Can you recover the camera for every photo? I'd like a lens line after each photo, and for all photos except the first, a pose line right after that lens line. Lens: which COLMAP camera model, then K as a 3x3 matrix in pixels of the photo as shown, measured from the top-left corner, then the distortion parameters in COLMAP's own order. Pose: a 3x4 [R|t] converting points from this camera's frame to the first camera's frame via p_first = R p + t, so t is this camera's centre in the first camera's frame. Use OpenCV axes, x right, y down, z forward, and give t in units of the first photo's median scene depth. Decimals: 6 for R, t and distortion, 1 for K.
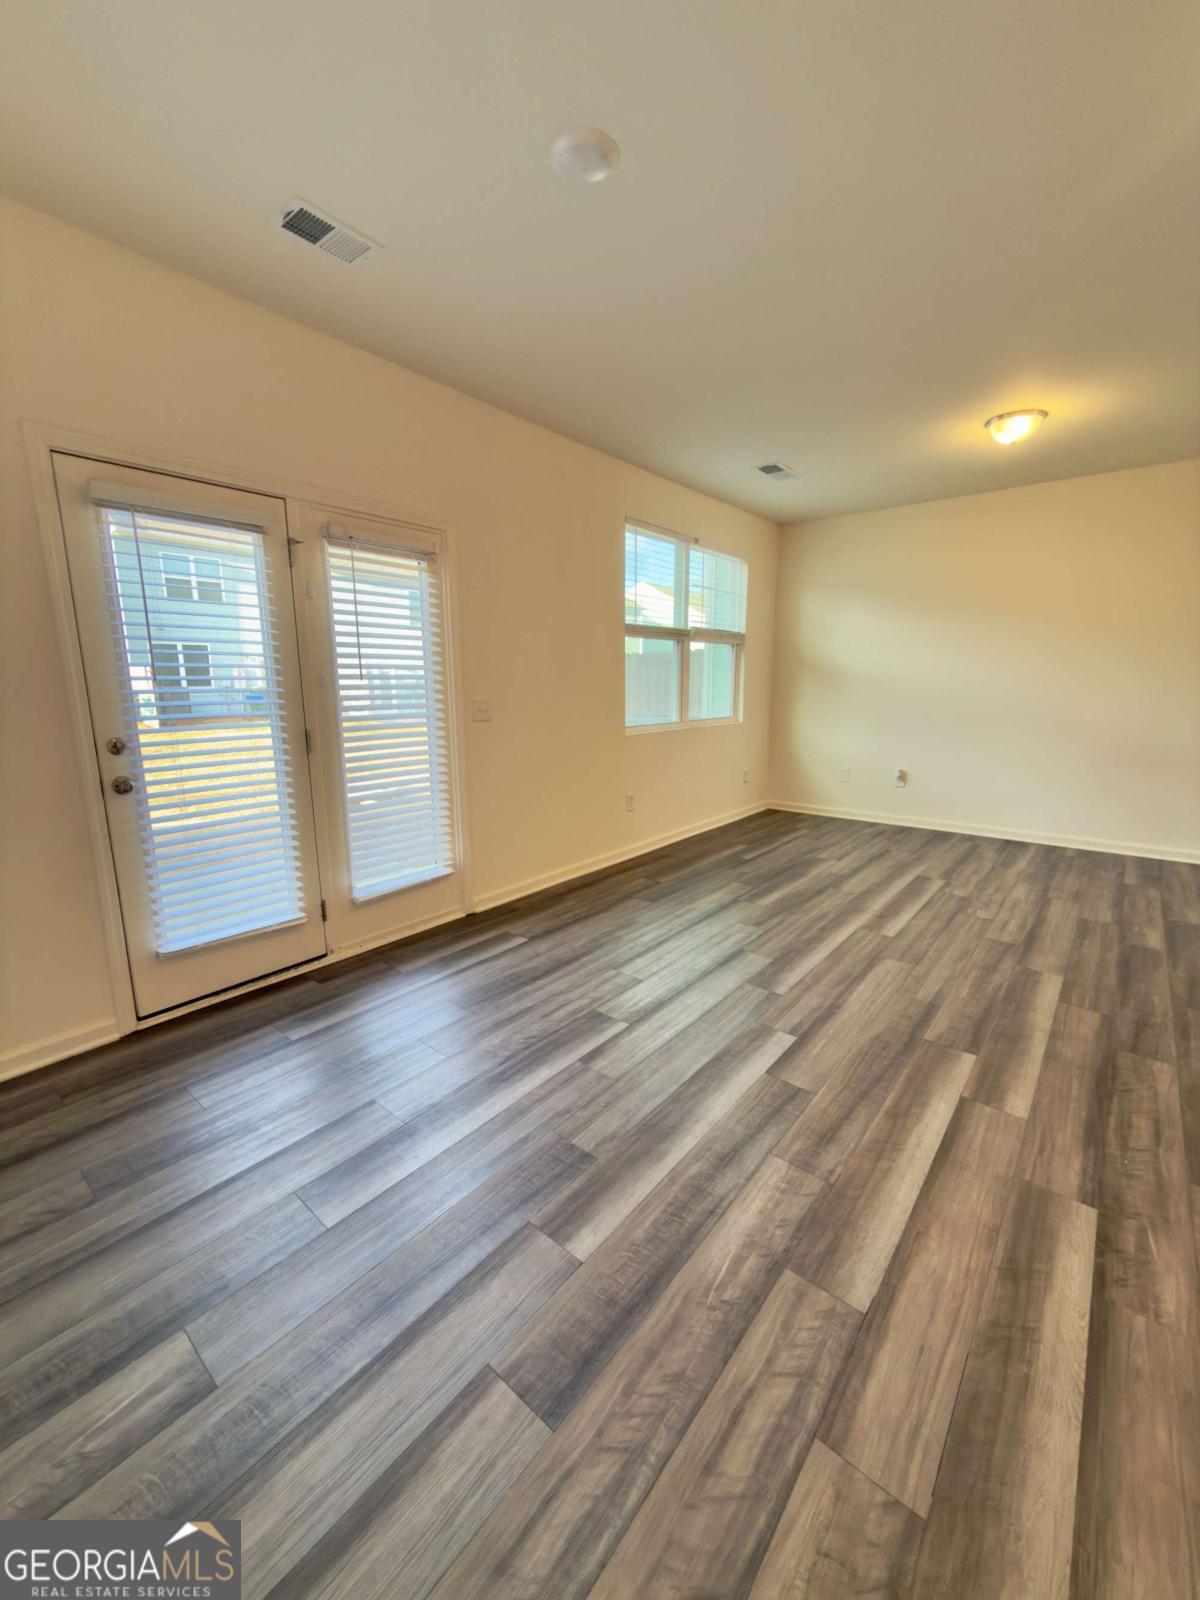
lens RADIAL K [[636.1, 0, 600.2], [0, 636.1, 799.9], [0, 0, 1]] dist [-0.000633, -0.000138]
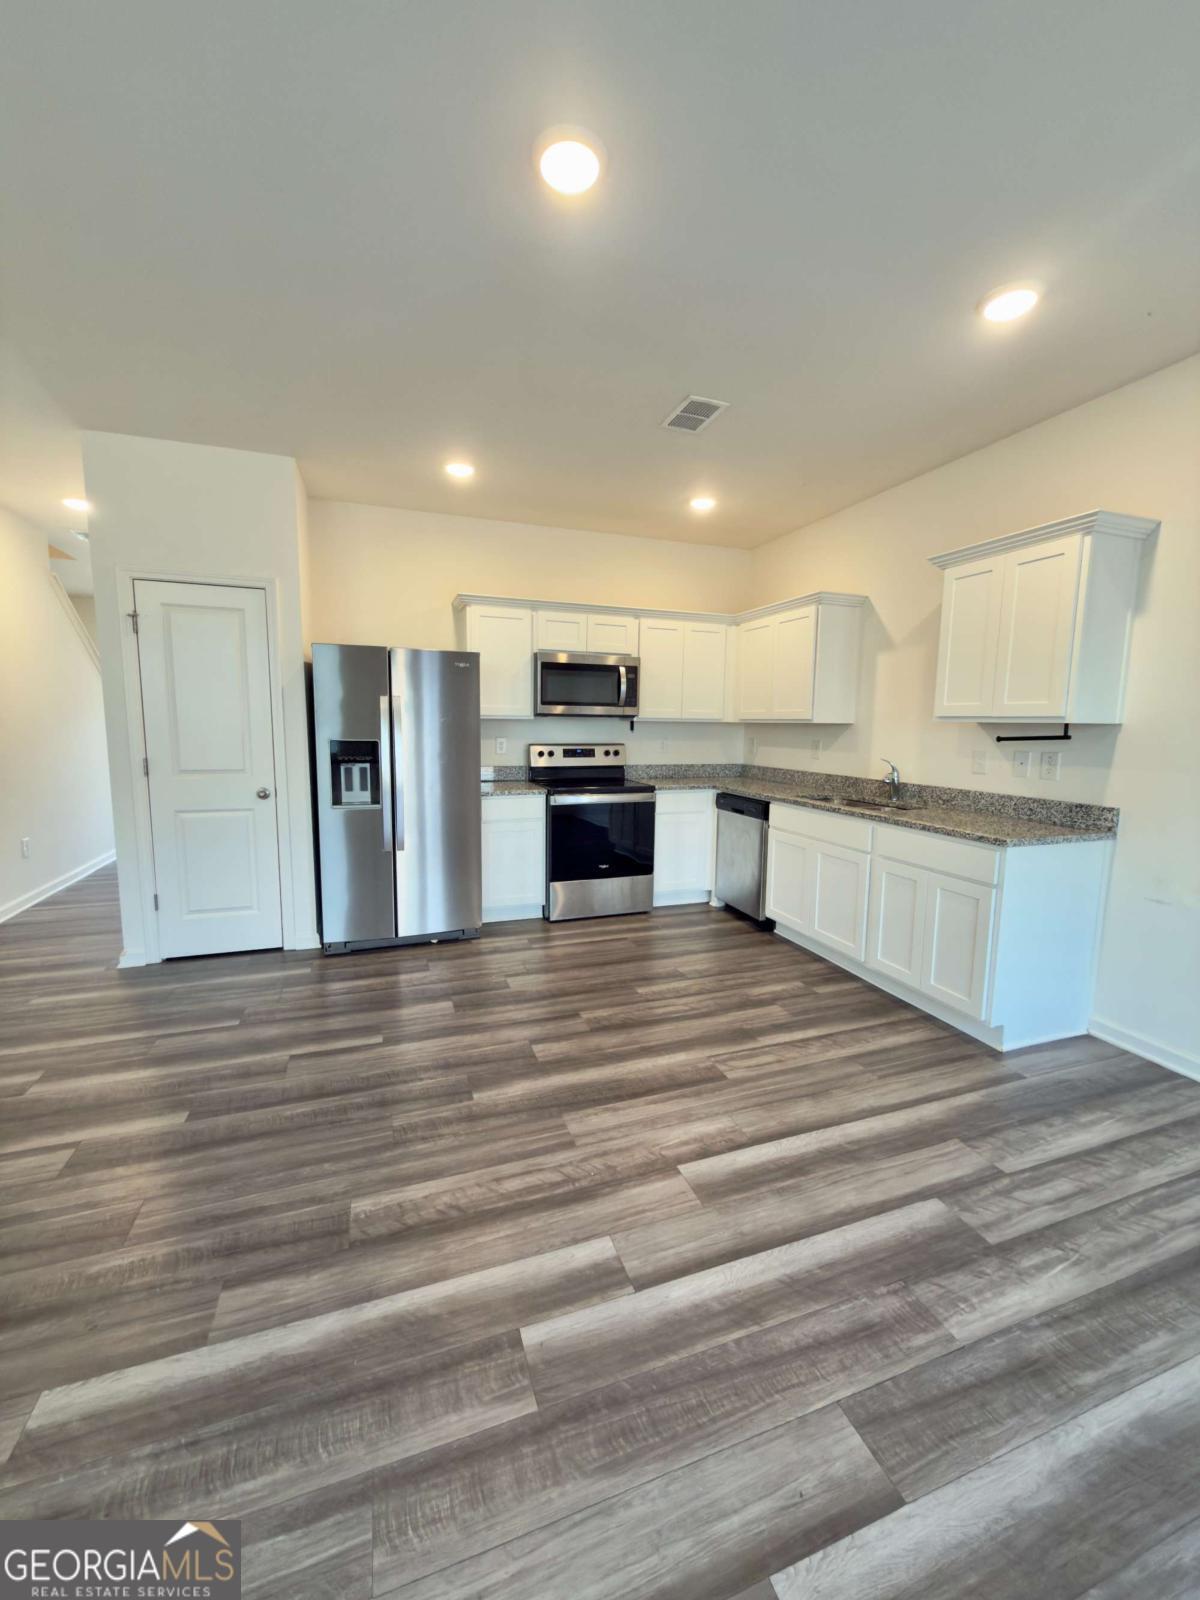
lens RADIAL K [[636.1, 0, 599.7], [0, 636.1, 799.6], [0, 0, 1]] dist [-0.000633, -0.000138]
pose [[-0.858112, -0.071420, 0.508470, 0.322087], [0.087681, 0.955351, 0.282163, -0.367050], [-0.505920, 0.286711, -0.813537, 1.777852]]
